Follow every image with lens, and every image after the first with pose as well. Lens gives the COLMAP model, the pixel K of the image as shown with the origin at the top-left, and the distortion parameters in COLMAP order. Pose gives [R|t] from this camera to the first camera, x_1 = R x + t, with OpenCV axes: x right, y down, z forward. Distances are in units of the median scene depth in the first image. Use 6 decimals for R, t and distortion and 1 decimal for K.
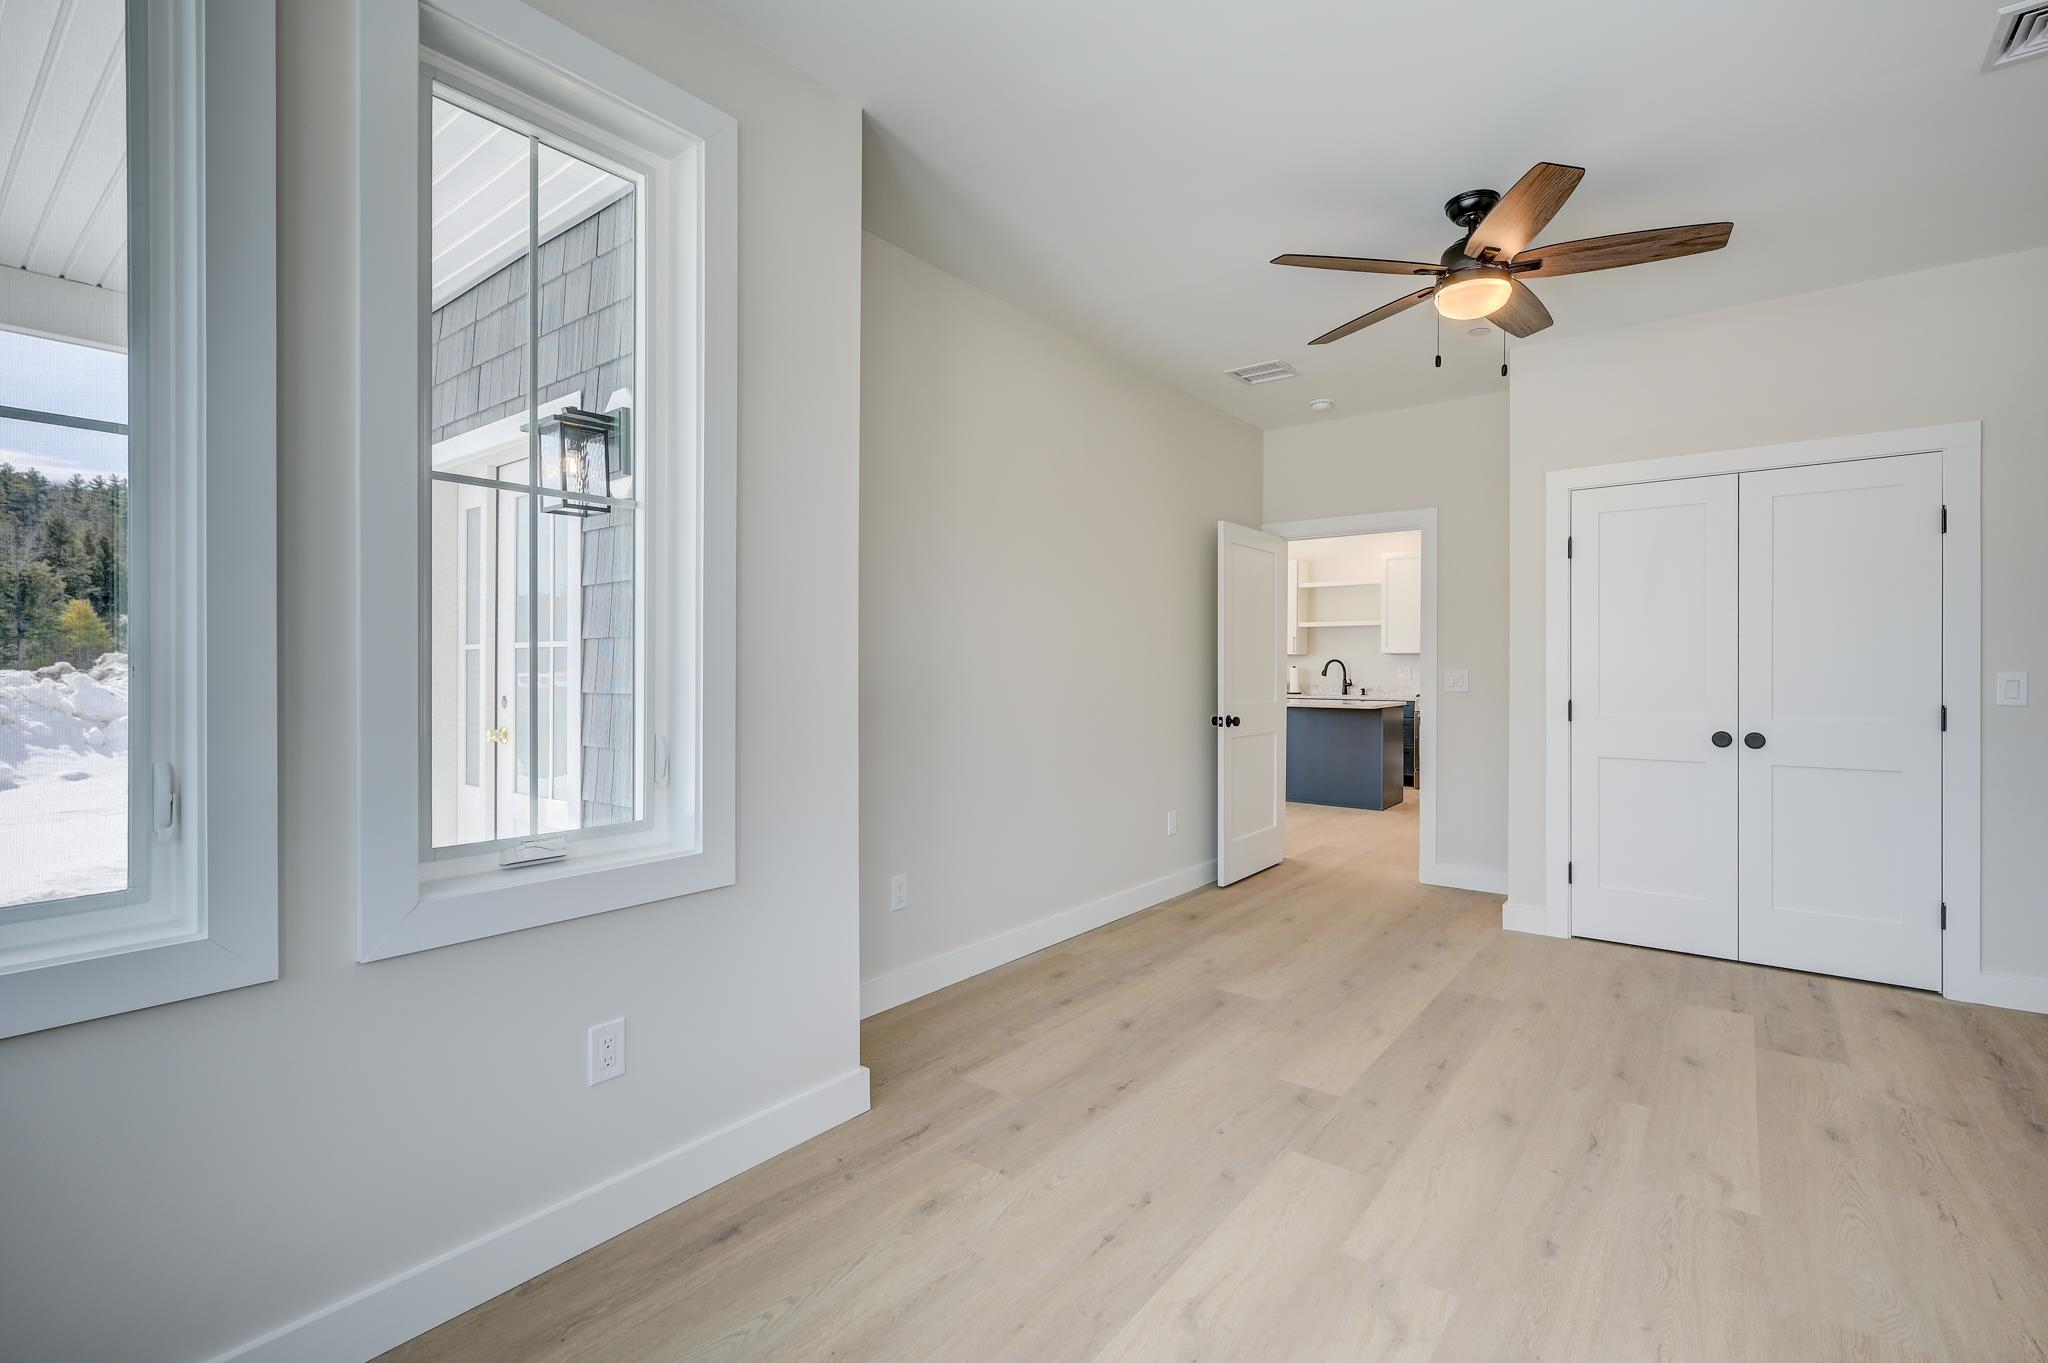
lens RADIAL K [[920.7, 0, 1026.3], [0, 920.7, 676.9], [0, 0, 1]] dist [0.004000, -0.001404]
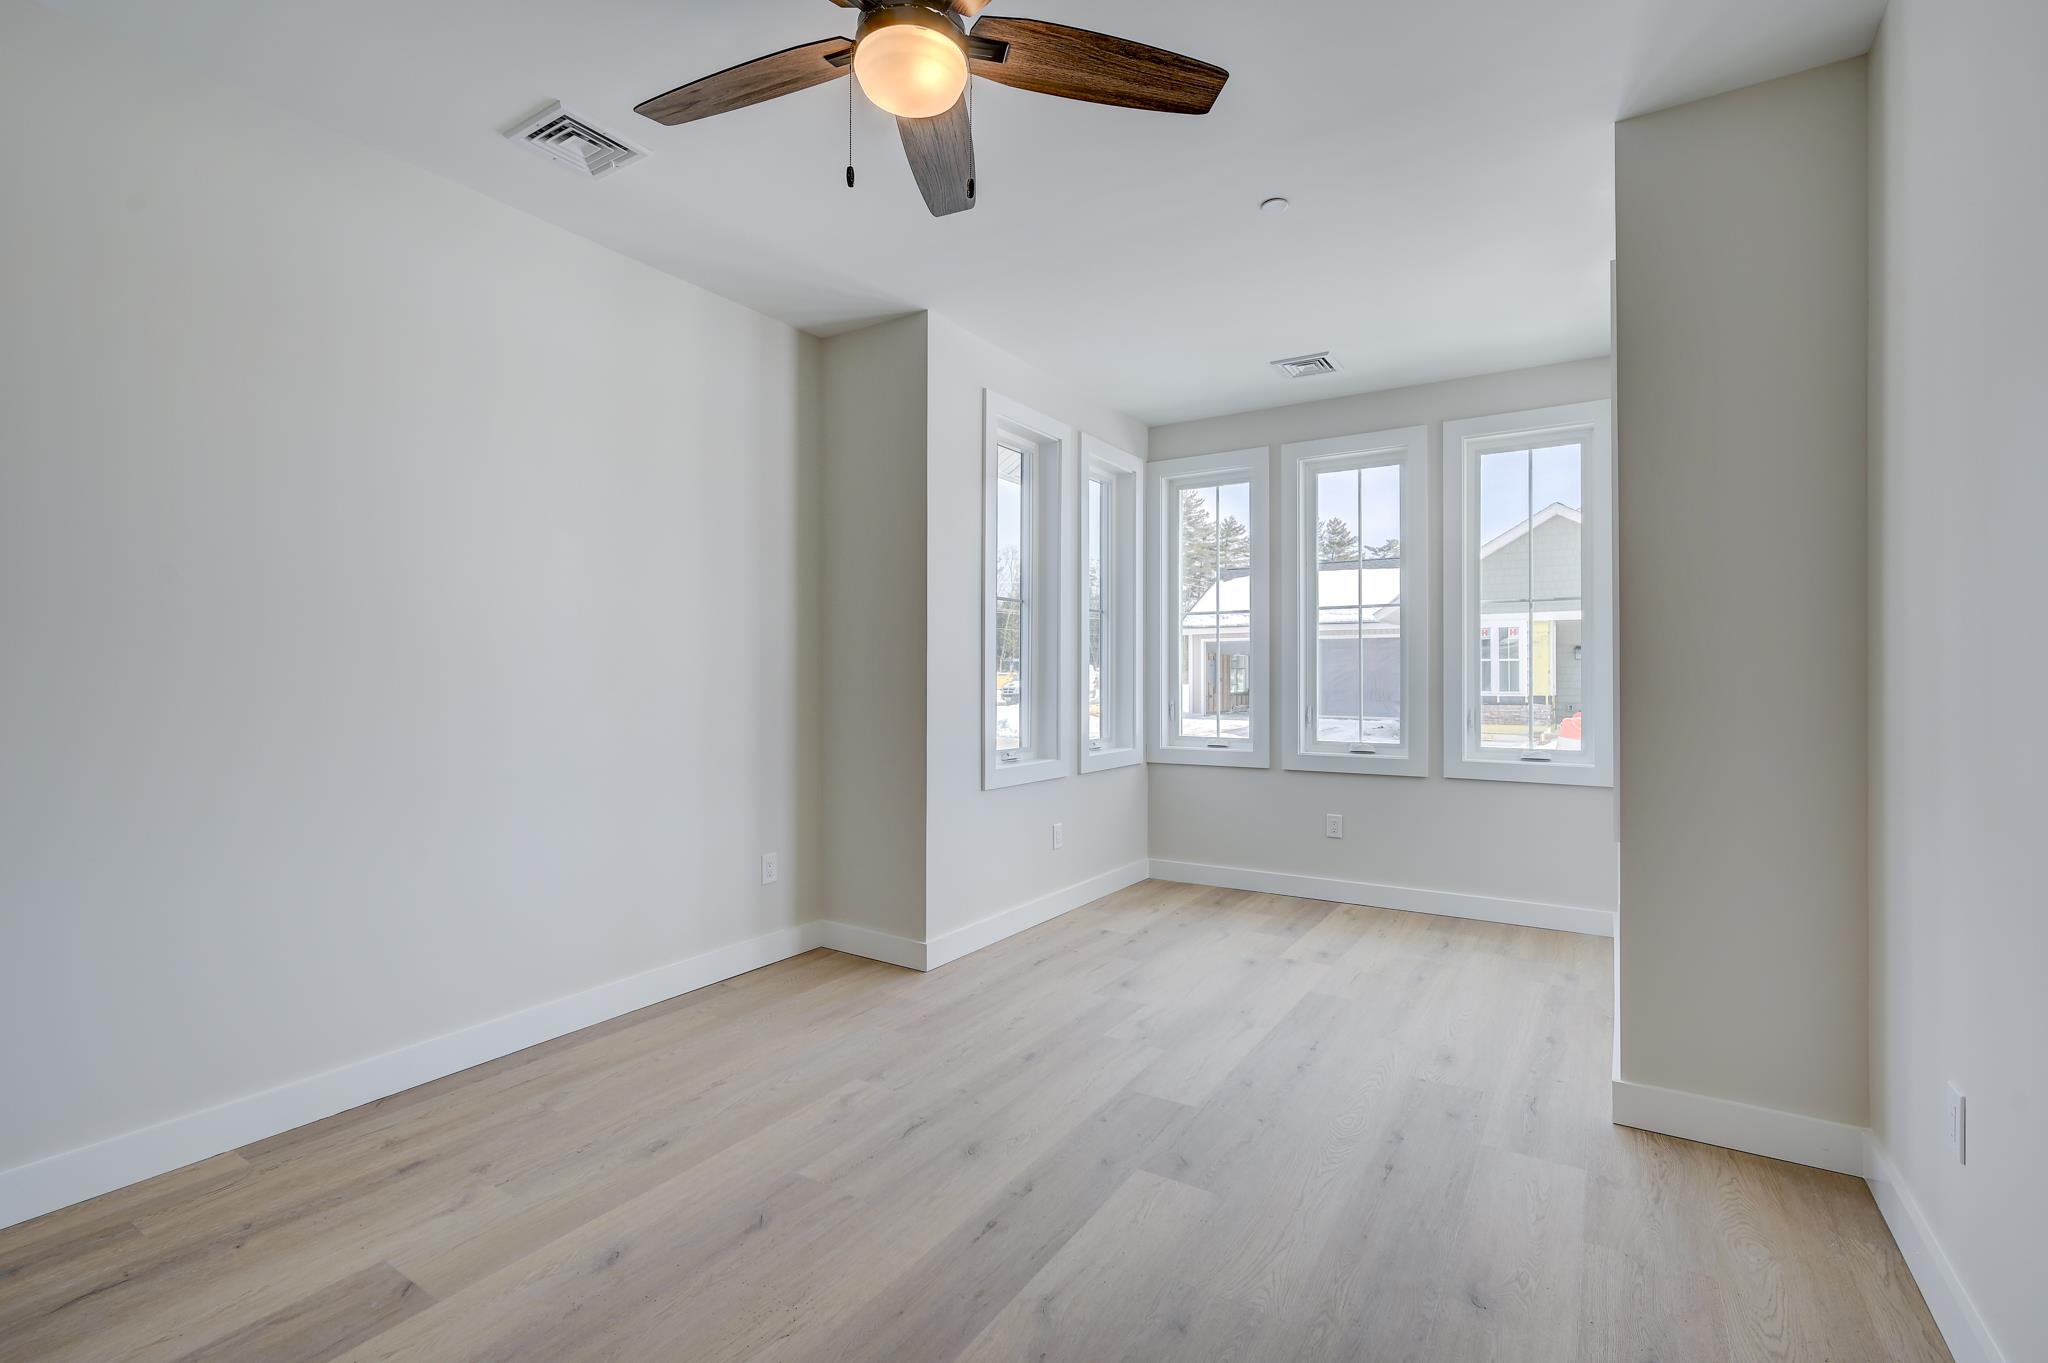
lens RADIAL K [[920.7, 0, 1025.0], [0, 920.7, 674.2], [0, 0, 1]] dist [0.004000, -0.001404]
pose [[-0.995798, -0.002277, -0.091553, 0.593159], [-0.002839, 0.999978, 0.006008, -0.016077], [0.091538, 0.006243, -0.995782, 2.078741]]
